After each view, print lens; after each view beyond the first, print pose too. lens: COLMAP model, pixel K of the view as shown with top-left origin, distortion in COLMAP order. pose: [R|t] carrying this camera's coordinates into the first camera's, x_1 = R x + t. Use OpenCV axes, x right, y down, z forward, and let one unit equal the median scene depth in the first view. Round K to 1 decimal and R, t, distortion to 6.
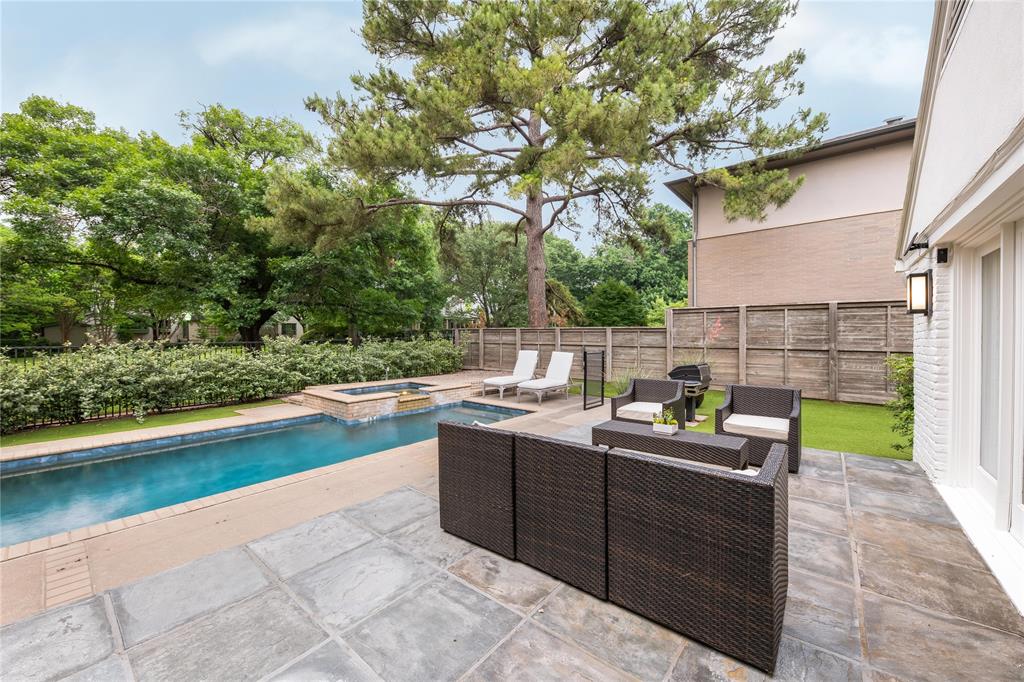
lens RADIAL K [[384.0, 0, 518.6], [0, 384.0, 340.0], [0, 0, 1]] dist [-0.012549, -0.002008]
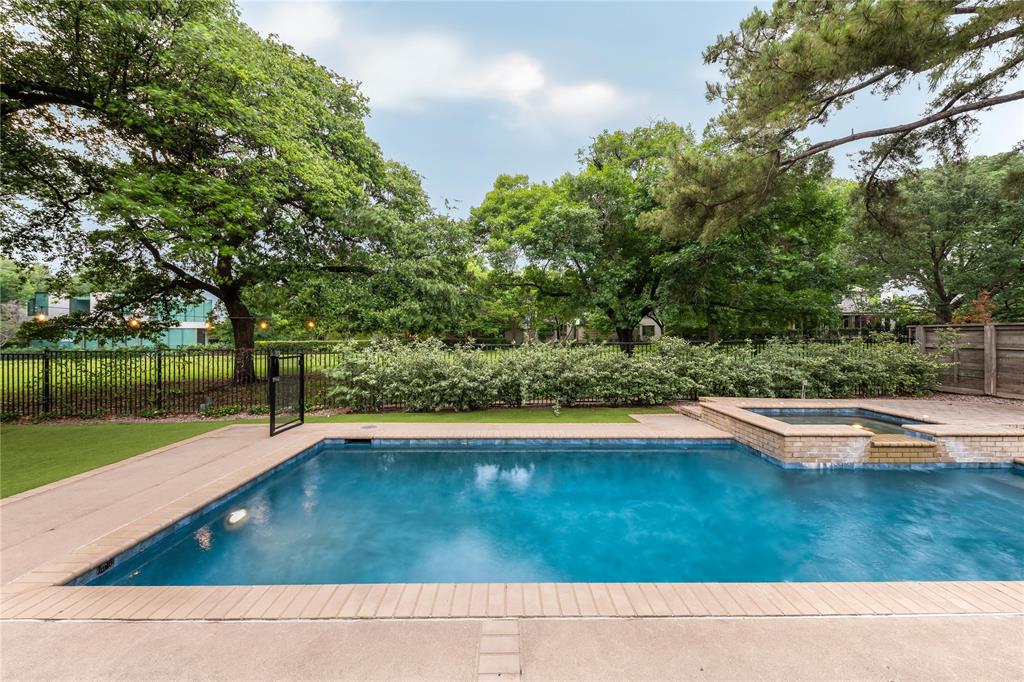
lens RADIAL K [[362.5, 0, 509.9], [0, 362.5, 340.9], [0, 0, 1]] dist [0.000310, -0.000063]
pose [[0.628588, 0.010560, -0.777667, -0.182183], [-0.011000, 0.999929, 0.004687, 0.000109], [0.777661, 0.005609, 0.628659, 0.156308]]
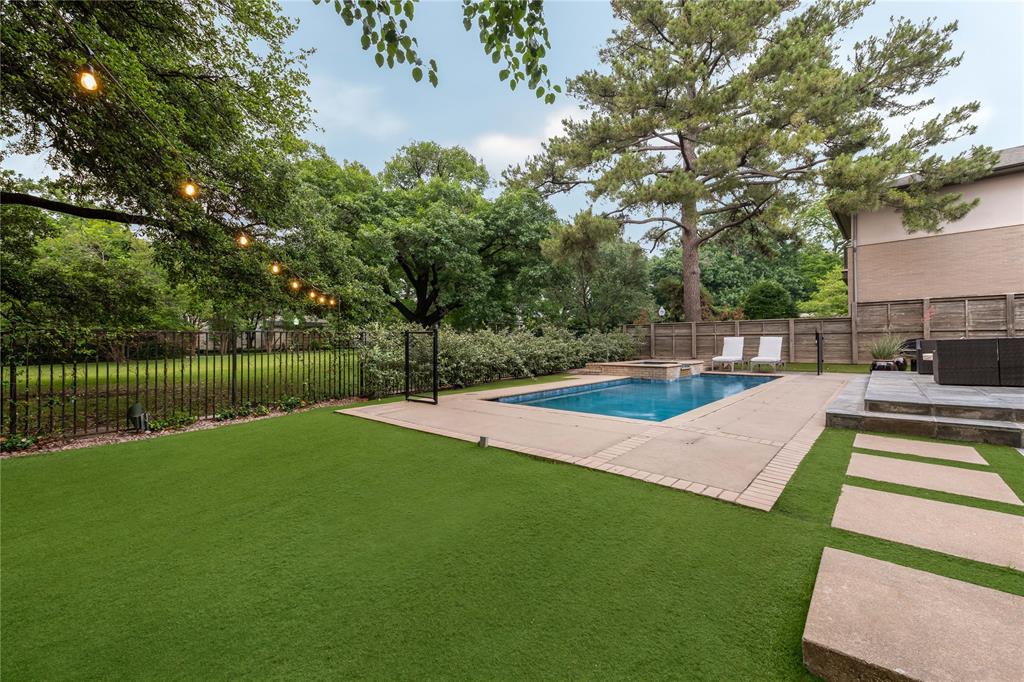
lens RADIAL K [[414.5, 0, 511.8], [0, 414.5, 343.2], [0, 0, 1]] dist [0.001931, -0.000165]
pose [[0.998753, -0.009924, -0.048938, -0.674447], [0.009307, 0.999874, -0.012826, 0.060835], [0.049059, 0.012355, 0.998719, -0.430405]]
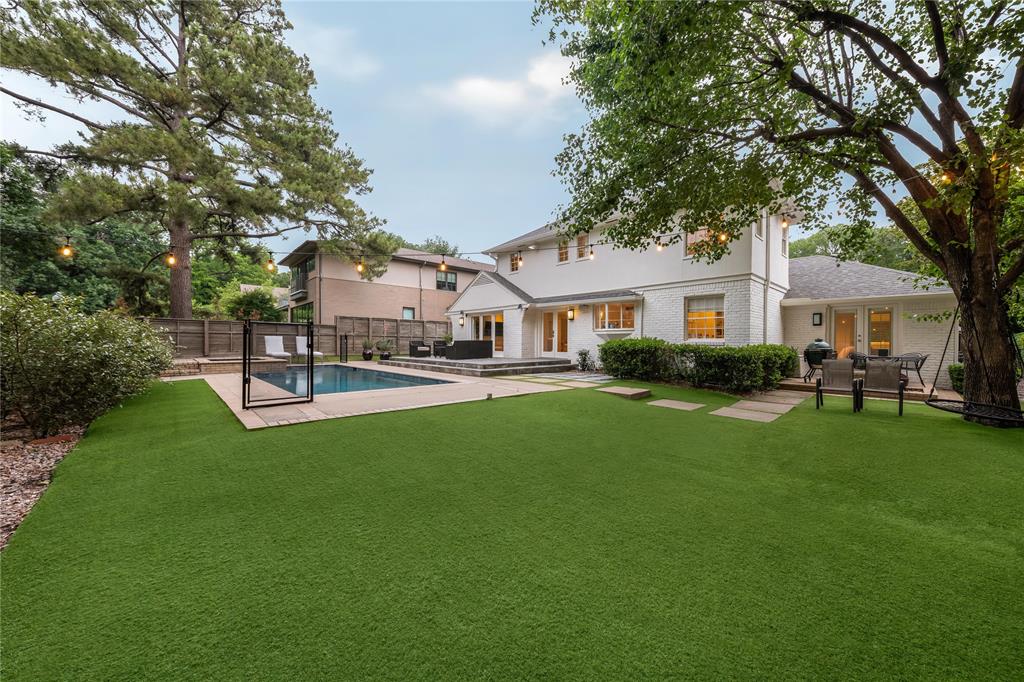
lens RADIAL K [[362.5, 0, 510.7], [0, 362.5, 342.6], [0, 0, 1]] dist [0.000310, -0.000063]
pose [[0.130545, -0.001564, 0.991441, -1.344705], [0.006141, 0.999981, 0.000768, 0.059993], [-0.991423, 0.005988, 0.130552, -0.131769]]
